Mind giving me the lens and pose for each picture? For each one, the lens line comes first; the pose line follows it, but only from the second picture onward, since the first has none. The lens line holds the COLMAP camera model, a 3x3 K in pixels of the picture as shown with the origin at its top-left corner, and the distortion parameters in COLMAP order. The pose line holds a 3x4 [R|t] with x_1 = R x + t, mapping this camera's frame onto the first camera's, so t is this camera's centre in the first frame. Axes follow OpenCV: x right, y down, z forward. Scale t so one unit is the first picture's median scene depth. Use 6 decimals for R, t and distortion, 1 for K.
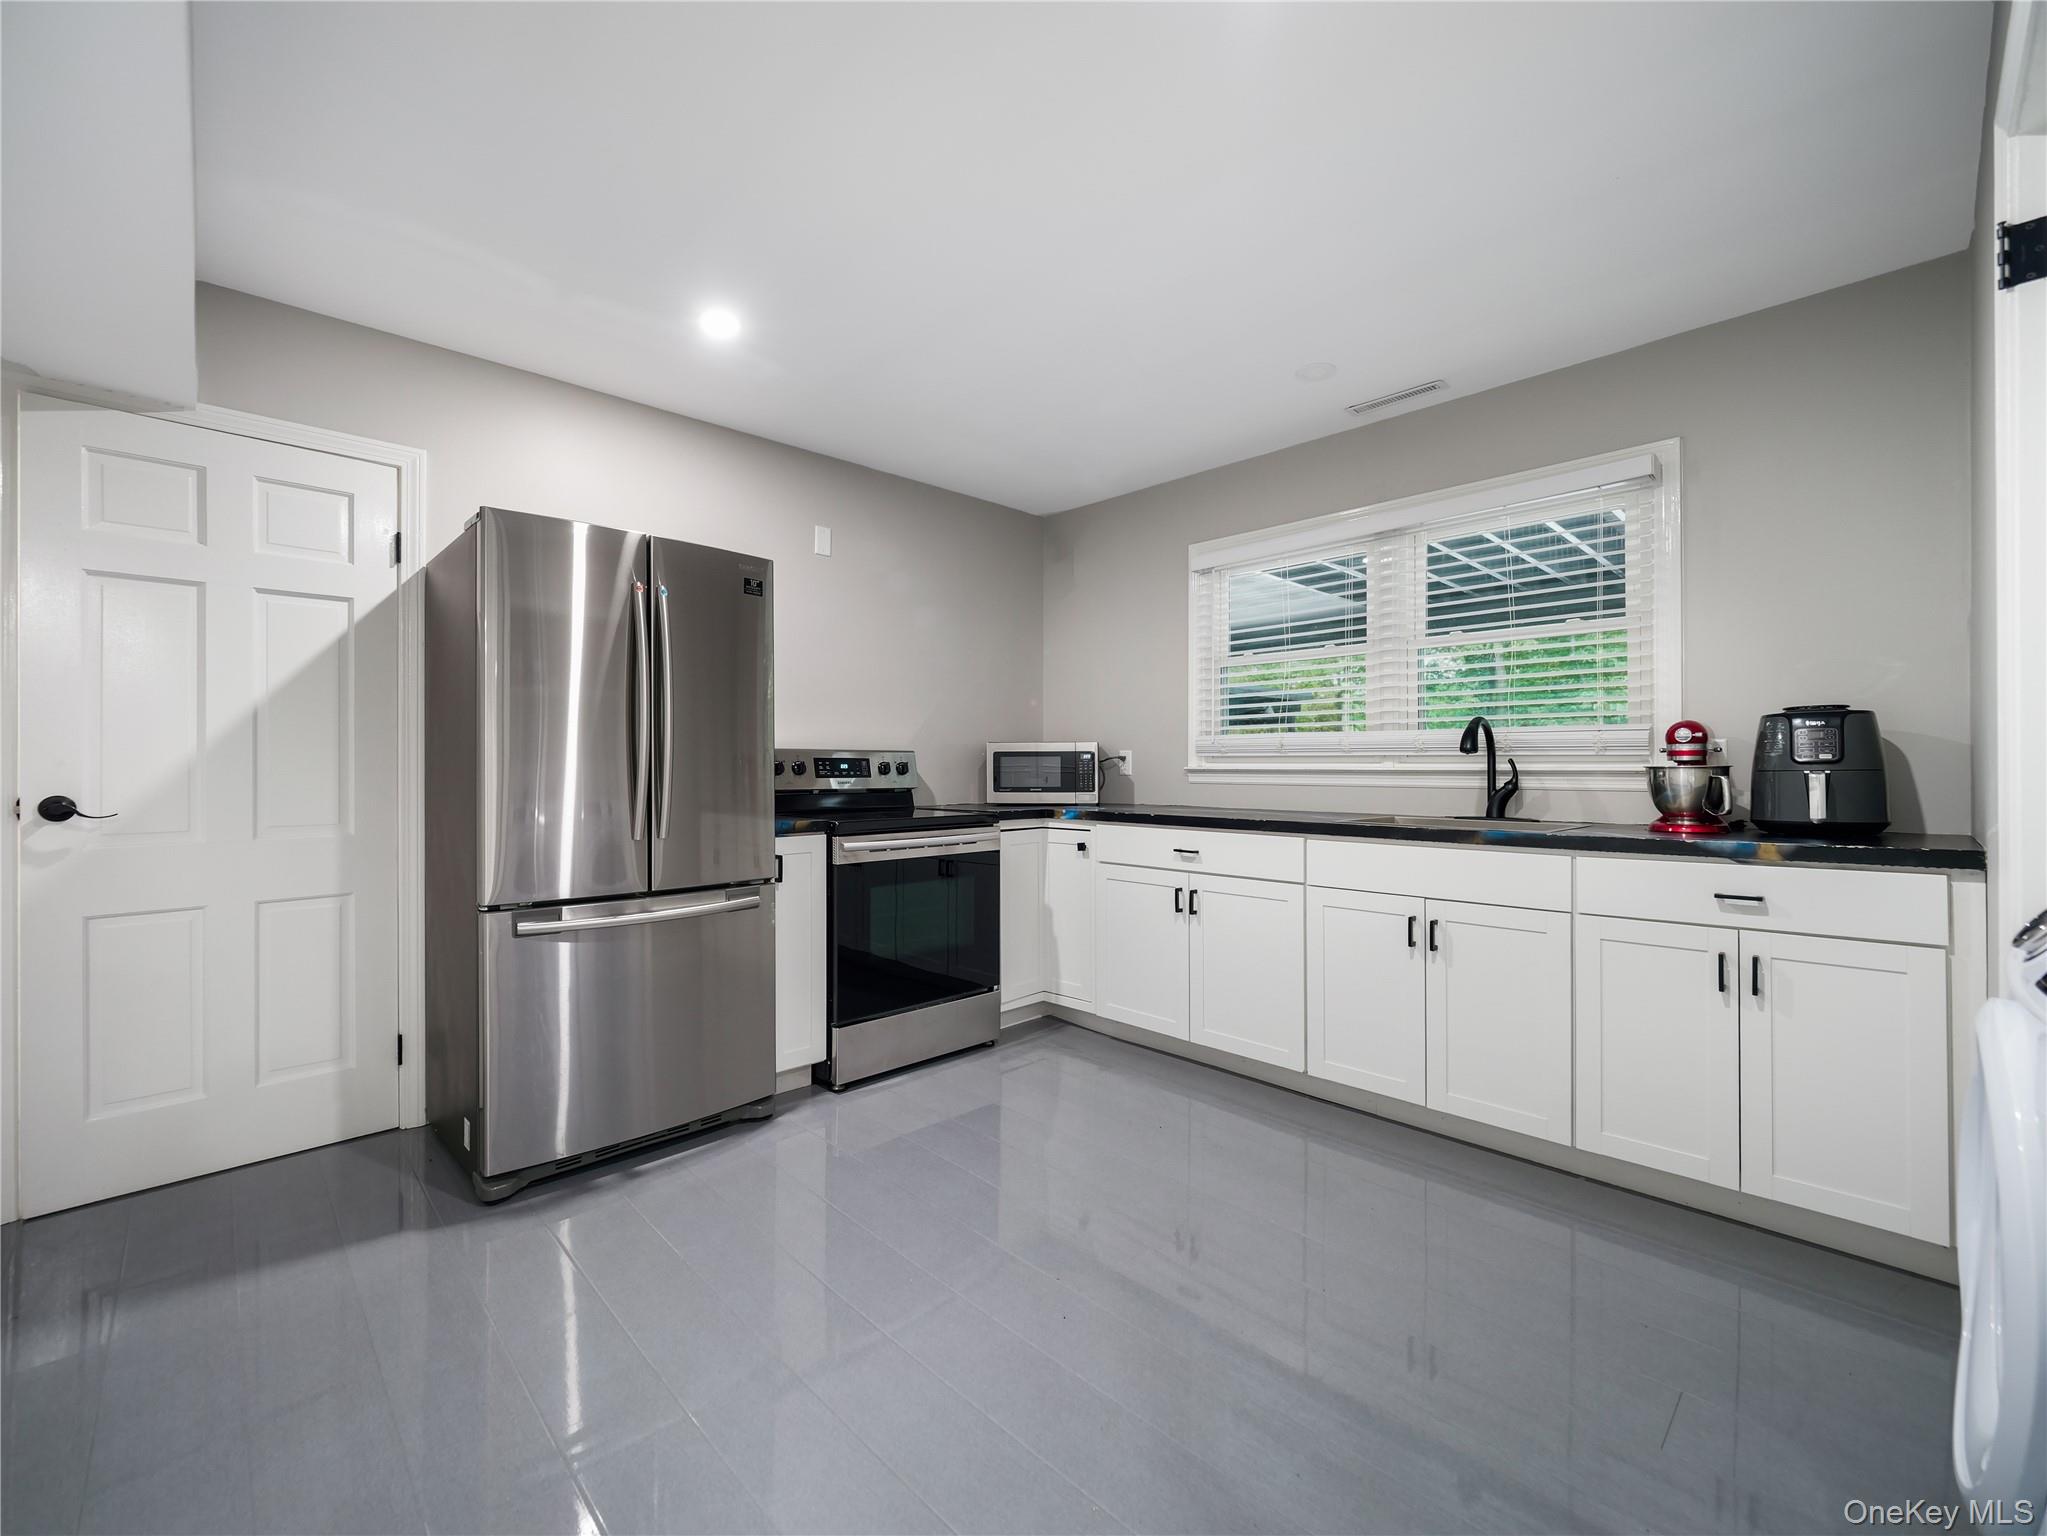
lens RADIAL K [[840.6, 0, 1013.8], [0, 840.6, 769.9], [0, 0, 1]] dist [-0.001426, -0.000187]
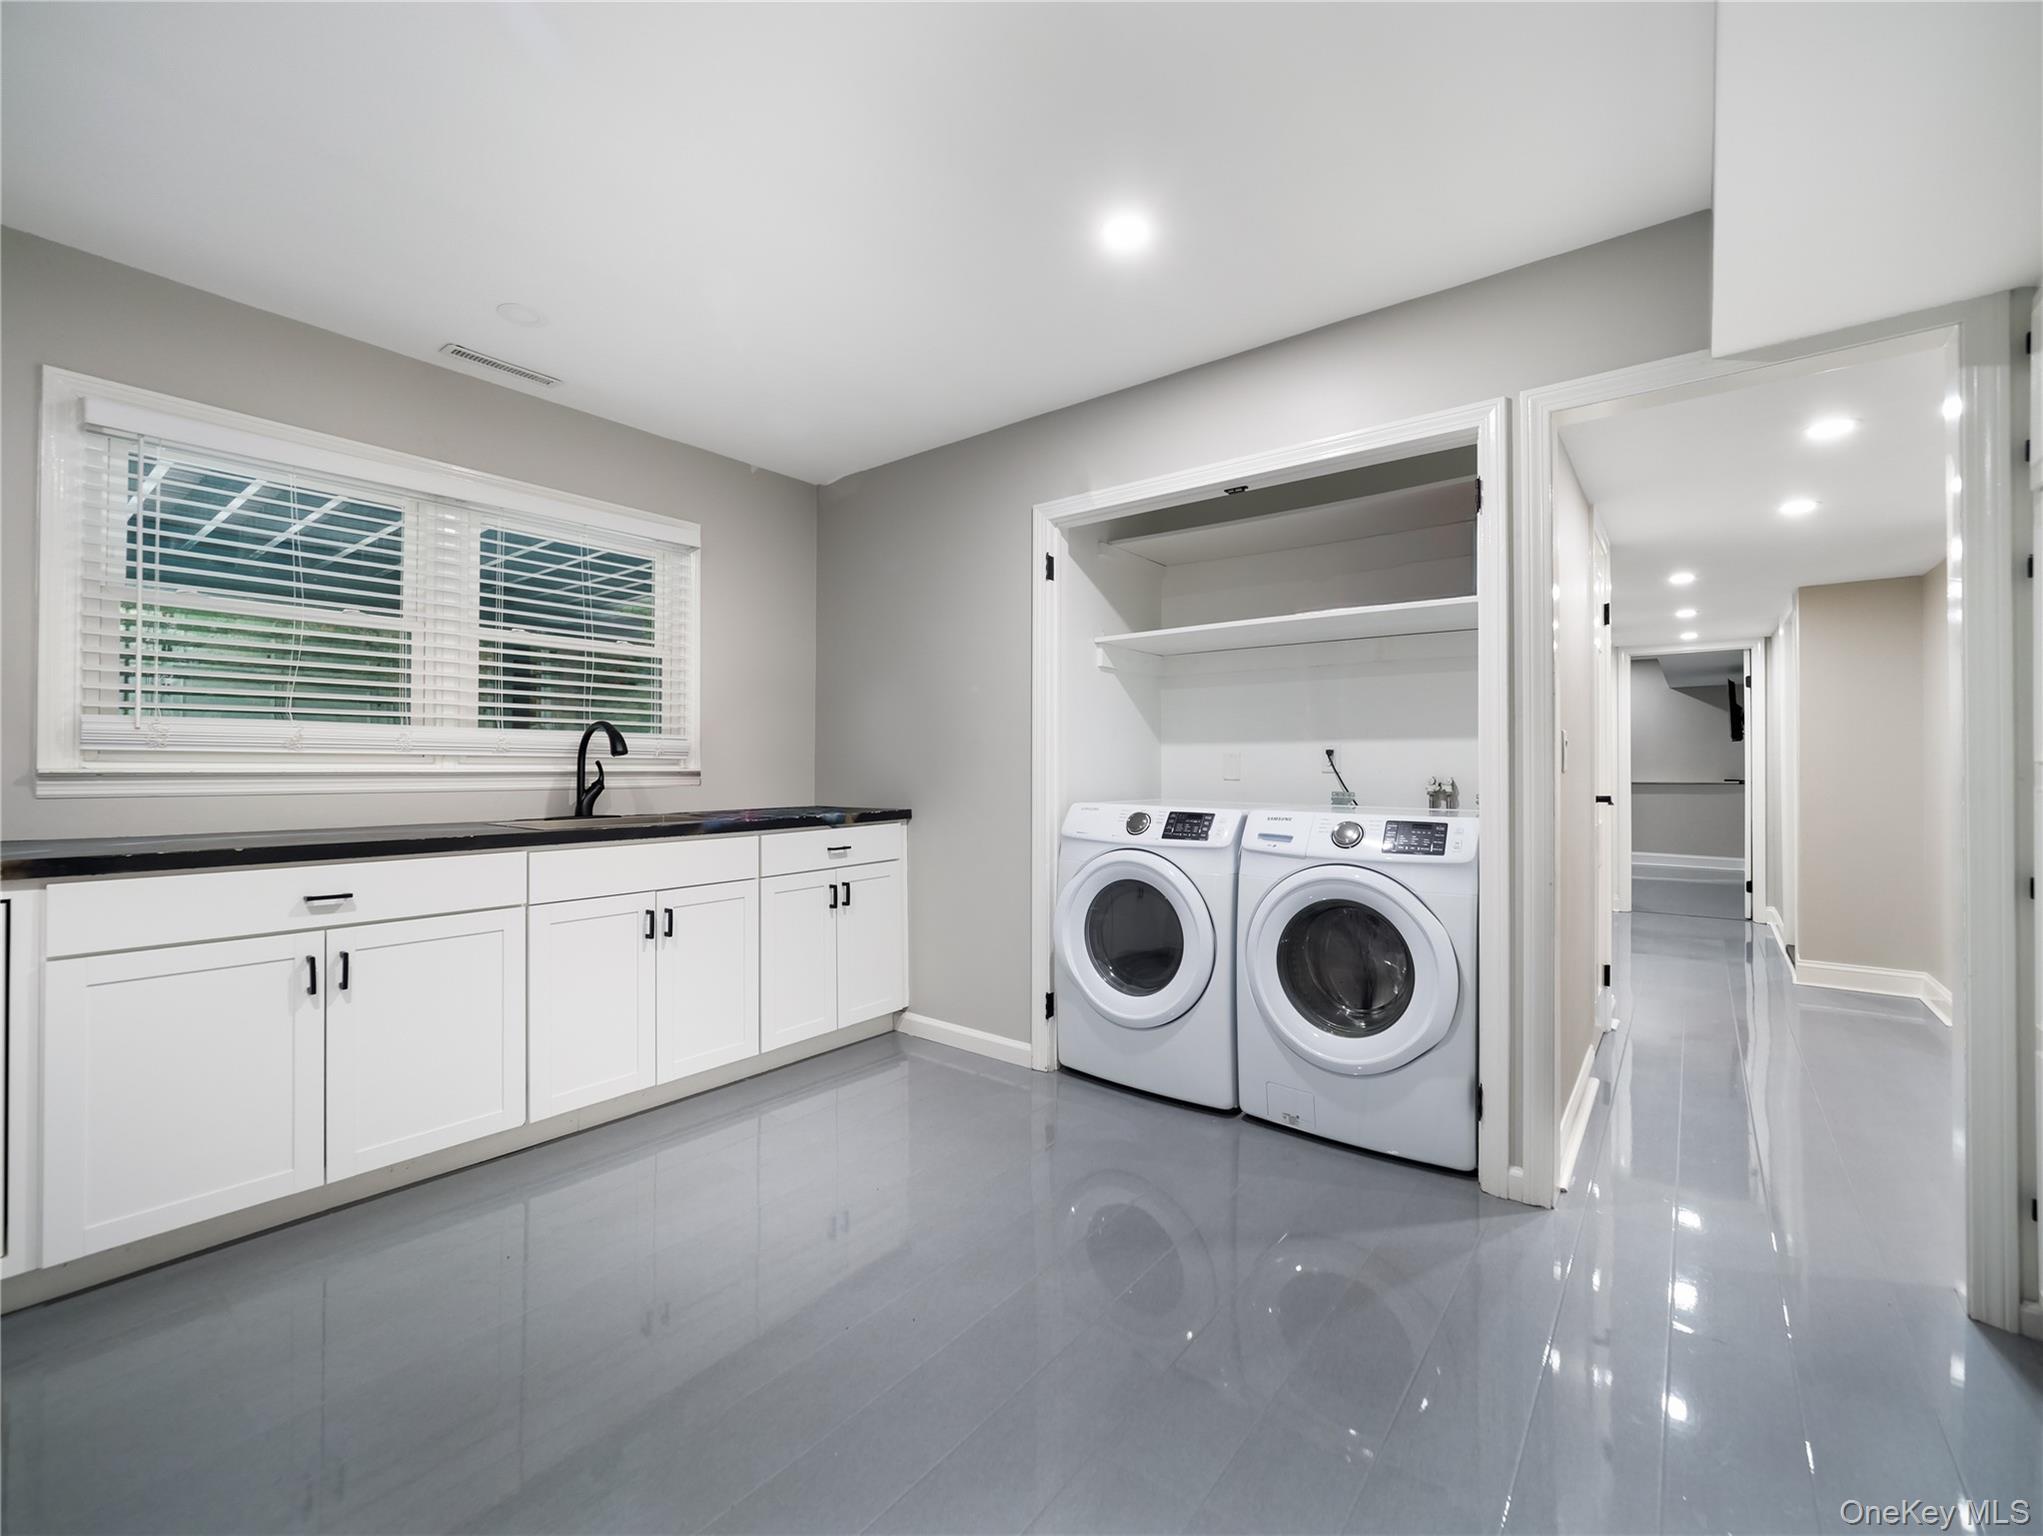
lens RADIAL K [[865.2, 0, 1032.2], [0, 865.2, 759.3], [0, 0, 1]] dist [-0.004482, -0.000436]
pose [[-0.135265, 0.010861, 0.990750, -0.536806], [0.004825, 0.999935, -0.010303, -0.000888], [-0.990798, 0.003387, -0.135309, 0.541510]]
